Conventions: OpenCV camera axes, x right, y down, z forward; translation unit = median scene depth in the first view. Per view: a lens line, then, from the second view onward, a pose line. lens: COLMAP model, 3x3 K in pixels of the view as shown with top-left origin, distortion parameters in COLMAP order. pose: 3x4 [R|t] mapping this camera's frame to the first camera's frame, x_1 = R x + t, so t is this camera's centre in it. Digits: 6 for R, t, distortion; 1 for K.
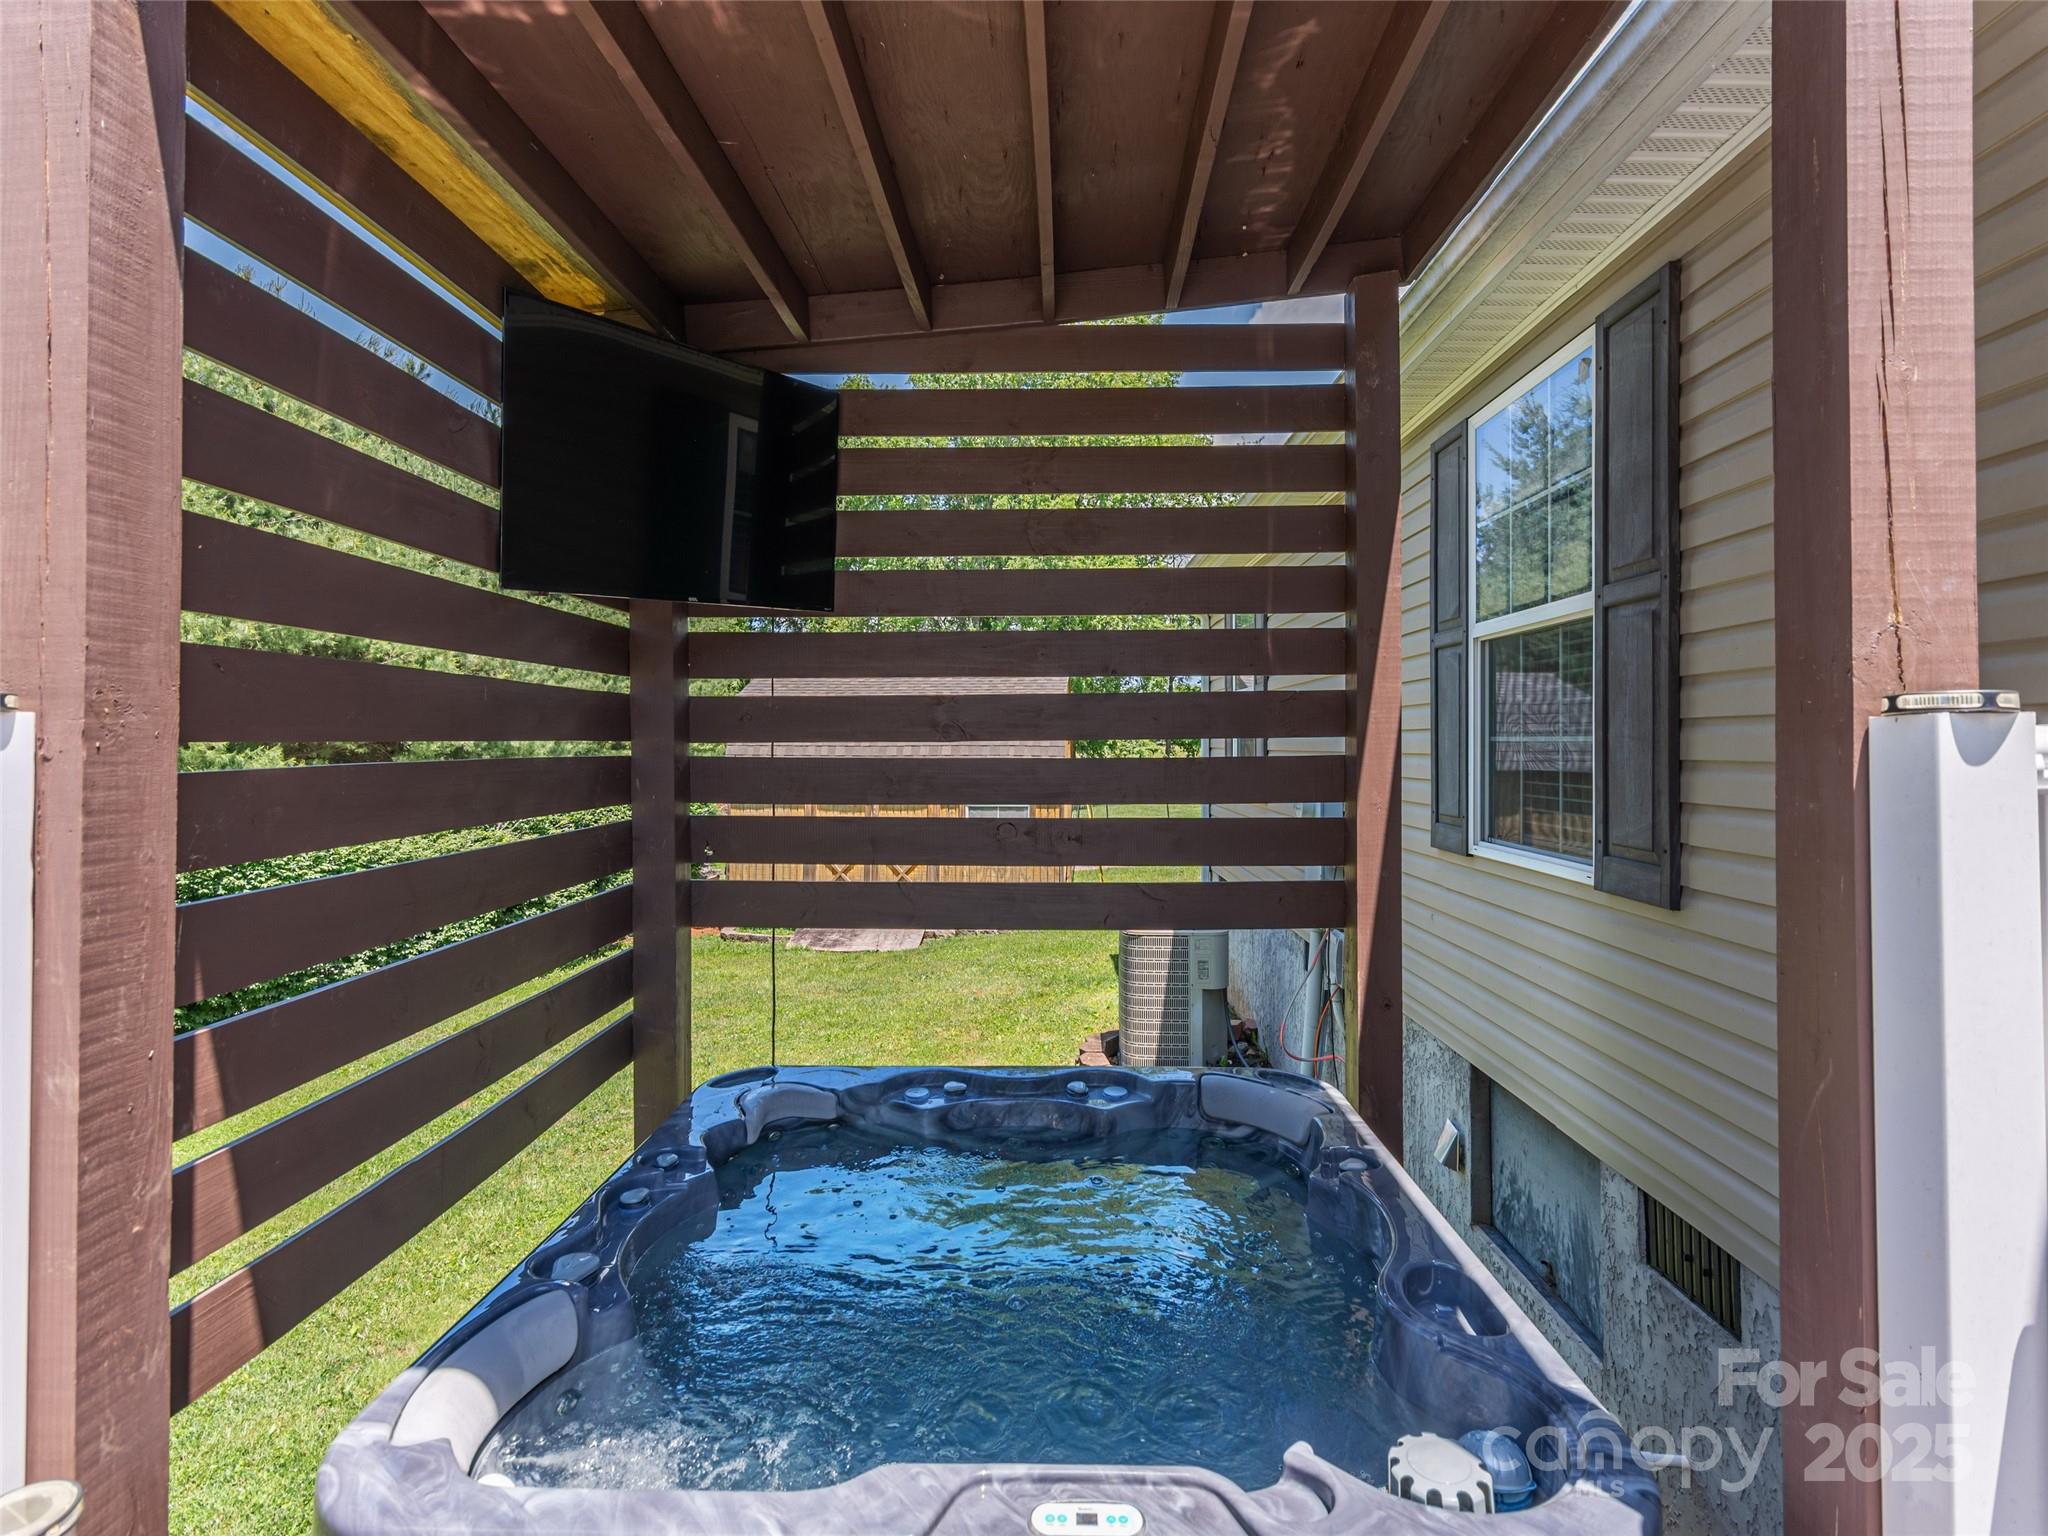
lens RADIAL K [[1028.9, 0, 1016.0], [0, 1028.9, 713.9], [0, 0, 1]] dist [0.003227, 0.000007]
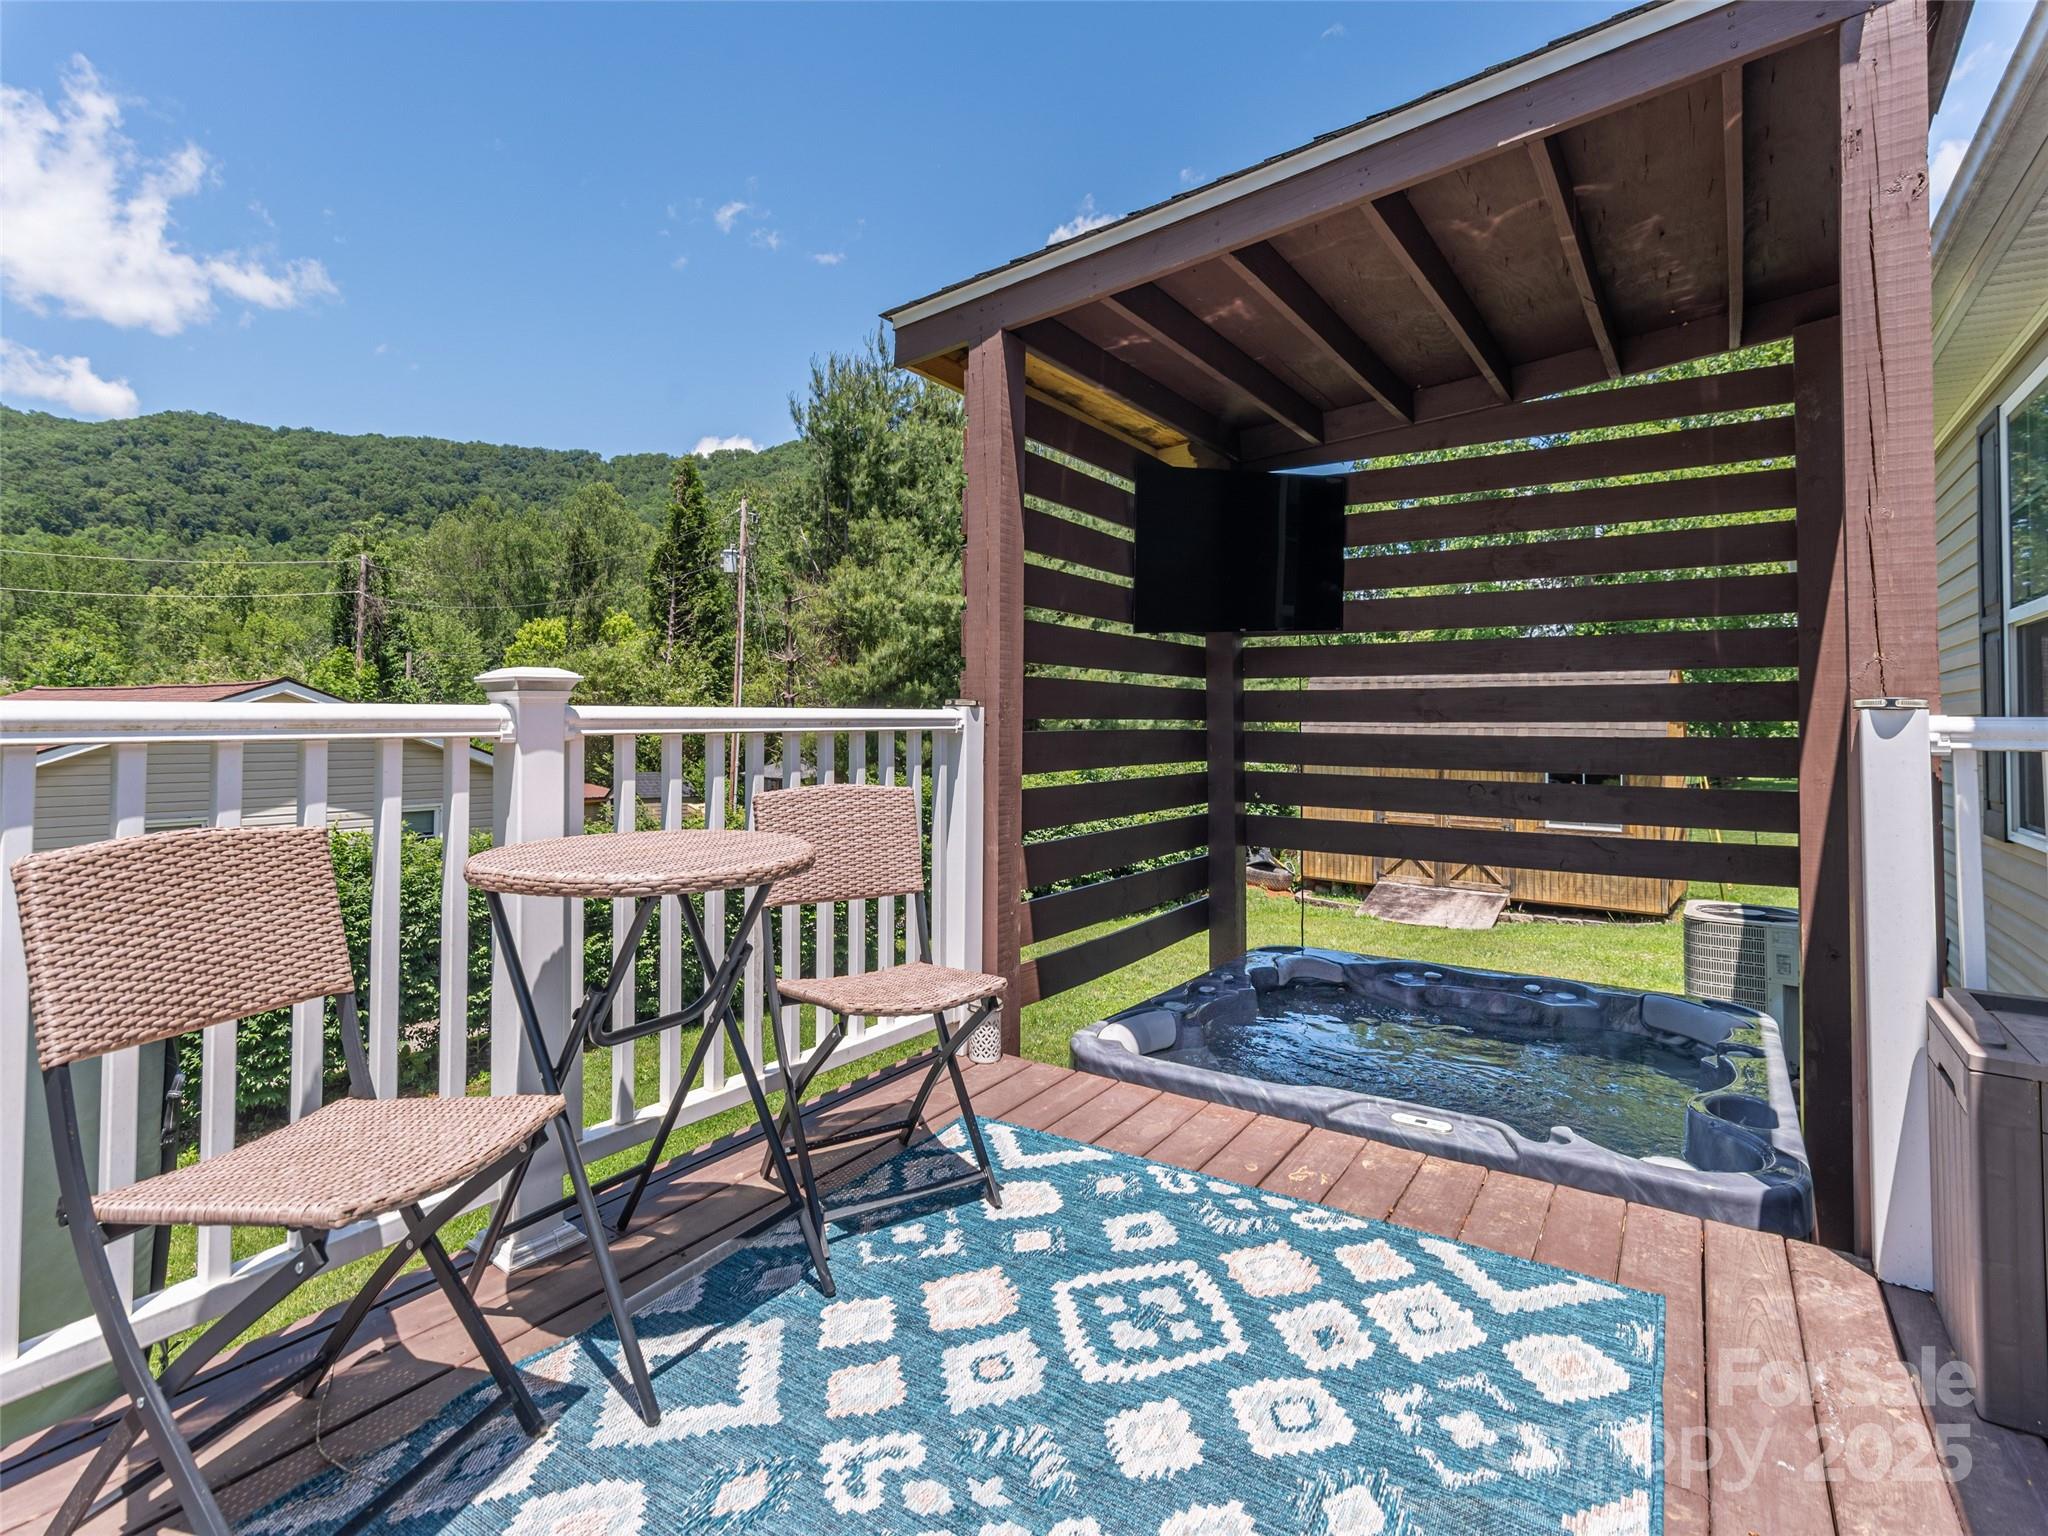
lens RADIAL K [[1028.9, 0, 1016.0], [0, 1028.9, 713.9], [0, 0, 1]] dist [0.003227, 0.000007]
pose [[0.850607, 0.004449, -0.525784, 0.191427], [0.005475, 0.999835, 0.017318, -0.011191], [0.525774, -0.017610, 0.850442, -0.456155]]
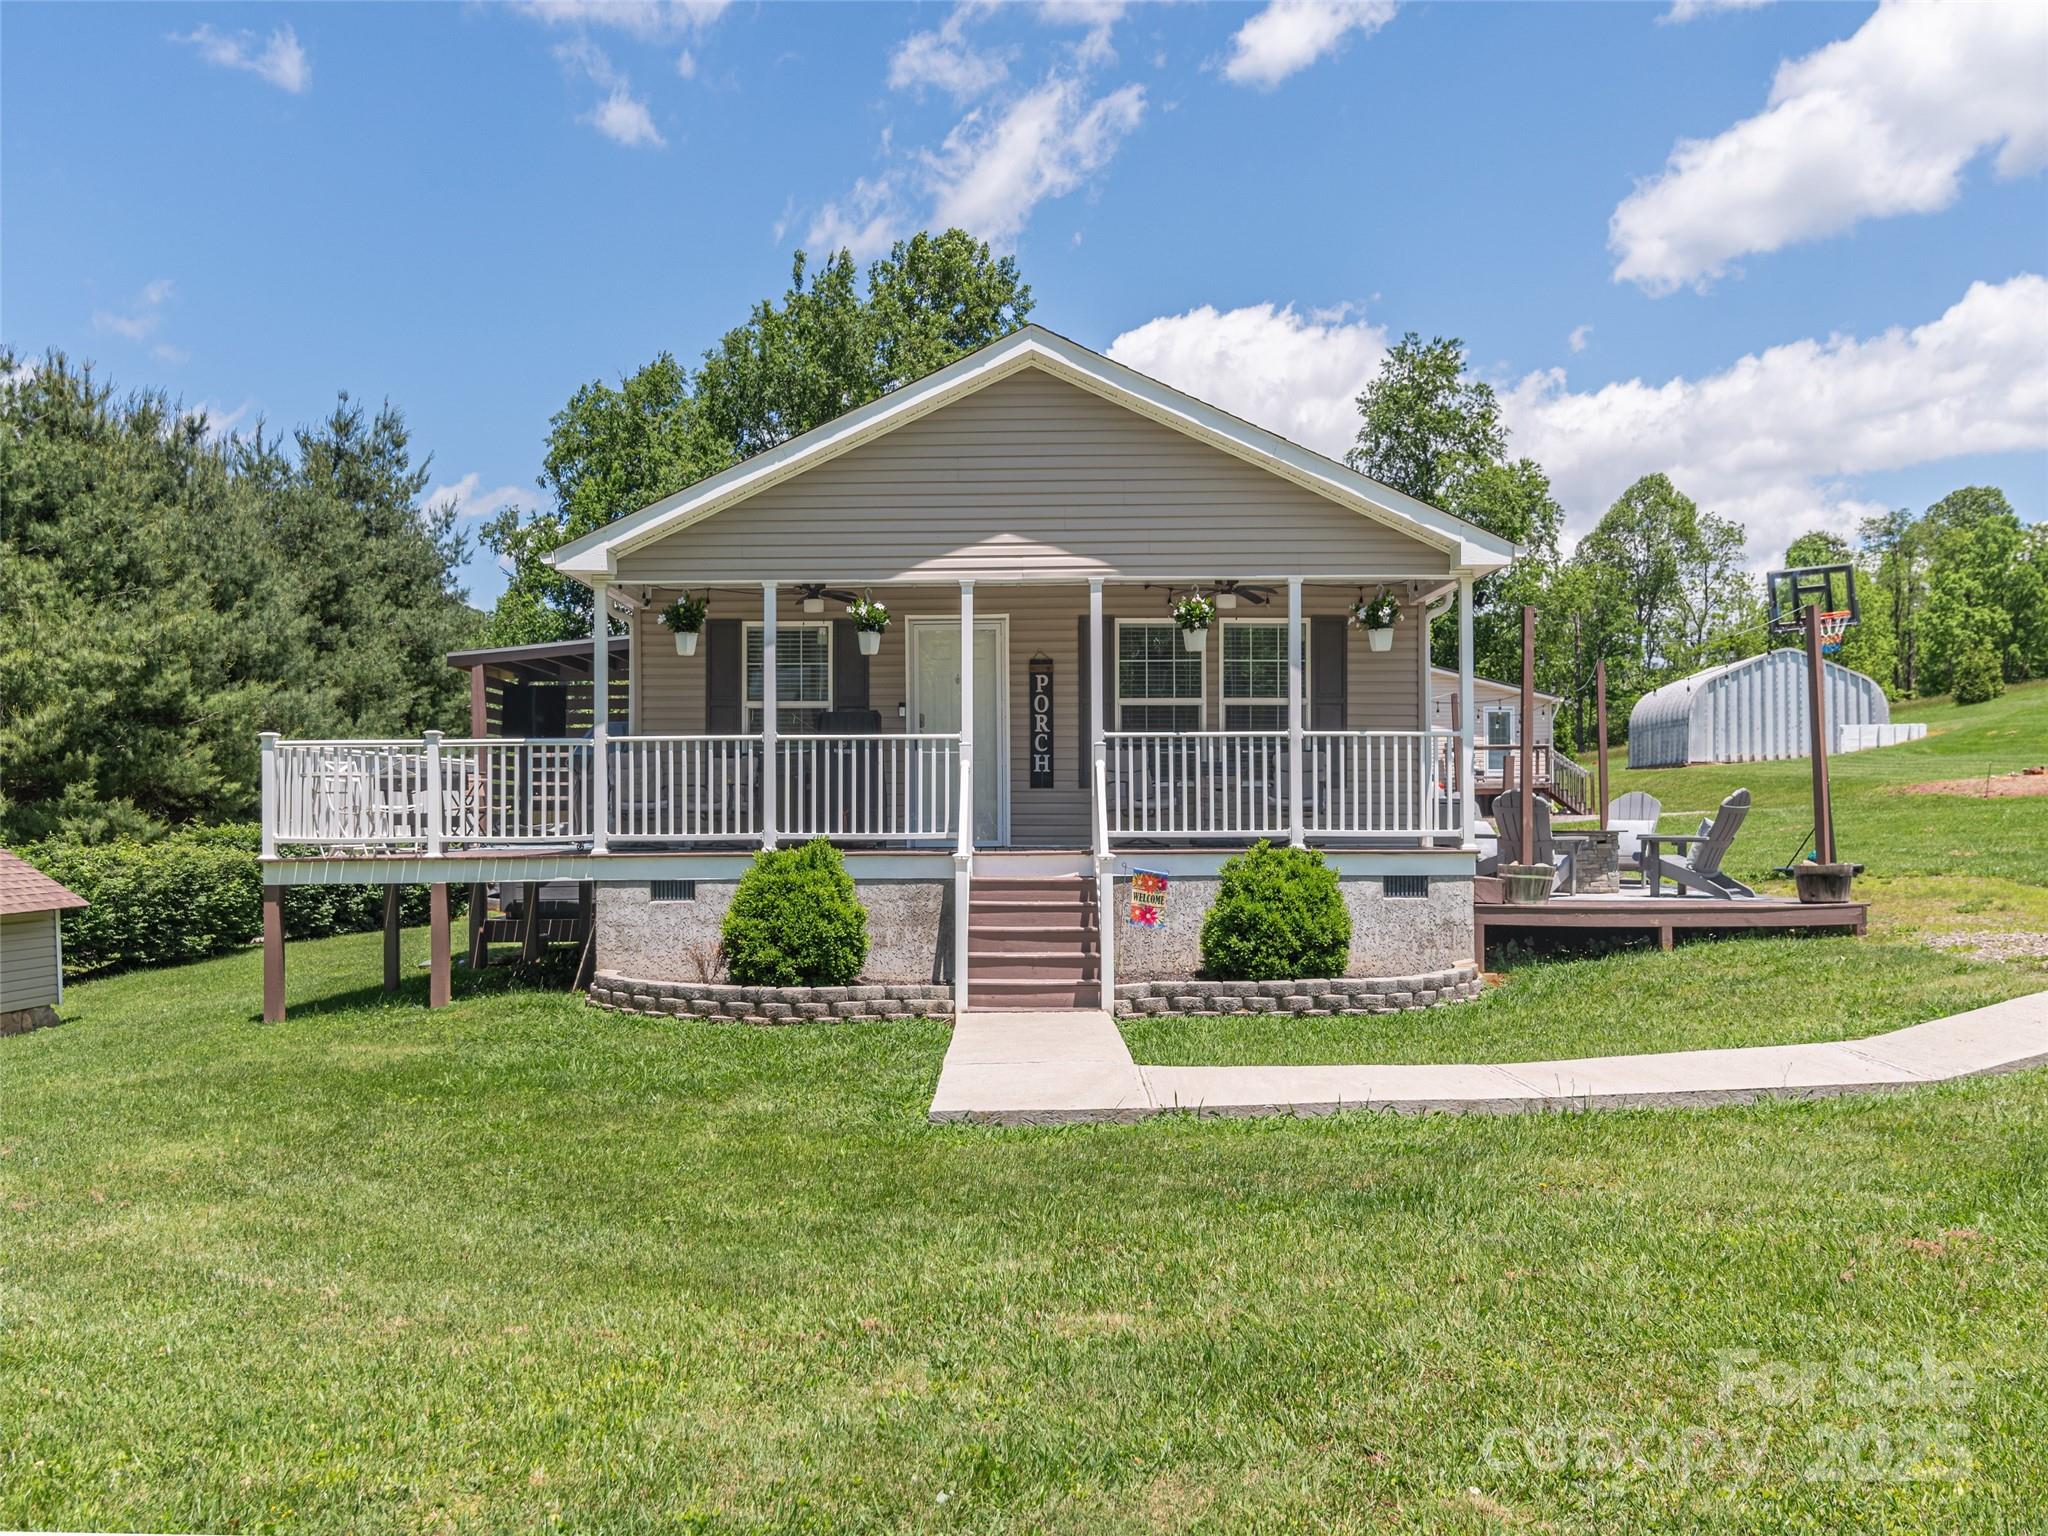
lens RADIAL K [[1681.3, 0, 1024.0], [0, 1681.3, 768.0], [0, 0, 1]] dist [-0.000956, -0.000595]
pose [[0.999413, -0.005640, 0.033777, 0.341929], [0.005753, 0.999978, -0.003256, -0.002151], [-0.033758, 0.003449, 0.999424, -1.110106]]
